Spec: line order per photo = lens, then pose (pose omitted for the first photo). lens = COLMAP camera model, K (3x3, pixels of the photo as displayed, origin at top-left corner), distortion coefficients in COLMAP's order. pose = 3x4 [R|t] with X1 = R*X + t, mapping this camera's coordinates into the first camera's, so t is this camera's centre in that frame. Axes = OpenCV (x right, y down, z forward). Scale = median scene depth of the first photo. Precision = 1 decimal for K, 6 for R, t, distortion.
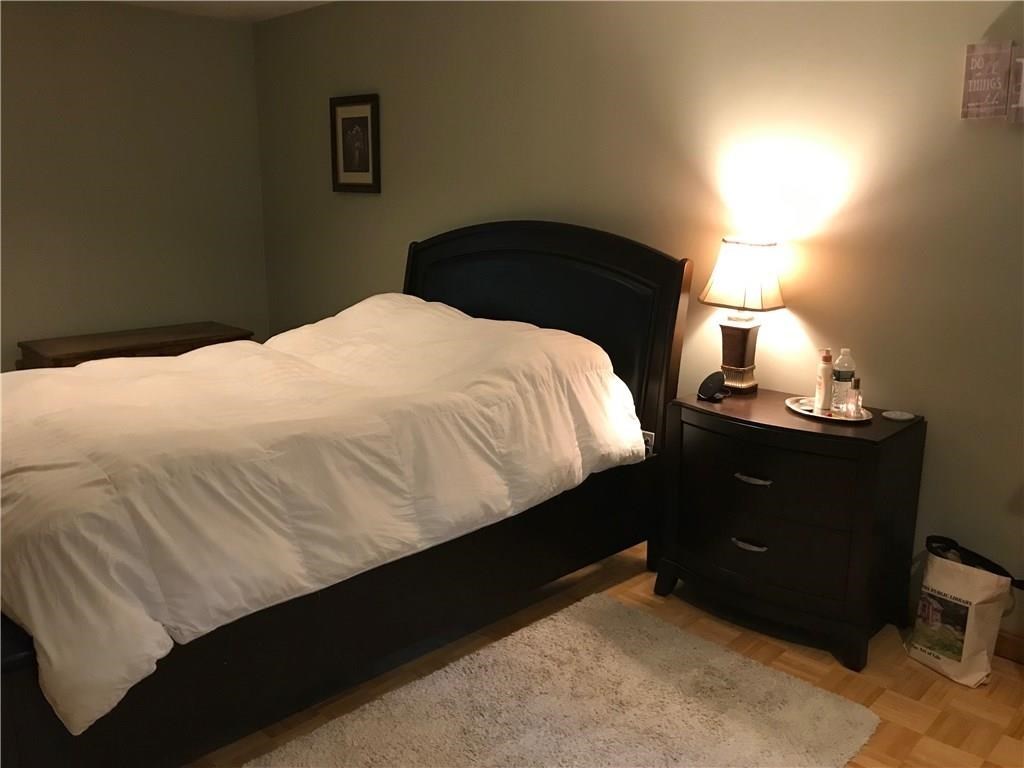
lens RADIAL K [[844.2, 0, 511.8], [0, 844.2, 382.3], [0, 0, 1]] dist [0.011810, 0.001152]
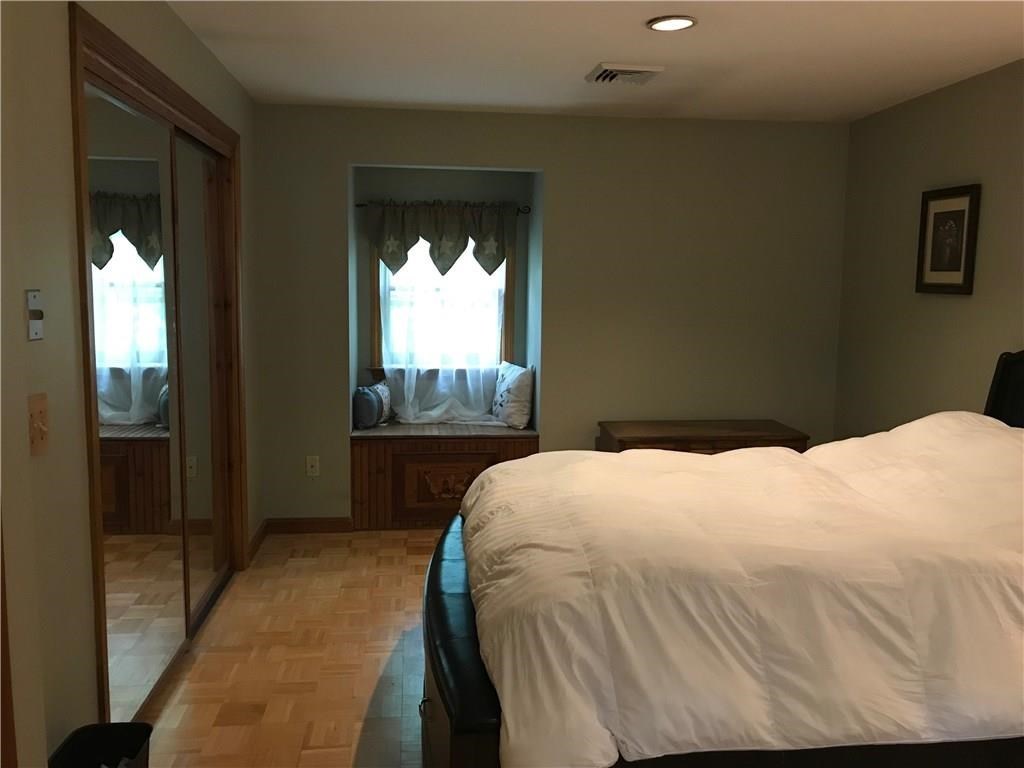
lens RADIAL K [[844.2, 0, 511.6], [0, 844.2, 386.1], [0, 0, 1]] dist [0.011810, 0.001152]
pose [[0.773603, 0.079185, -0.628703, 0.073131], [-0.143297, 0.988321, -0.051844, -0.039707], [0.617255, 0.130198, 0.775915, 0.096258]]
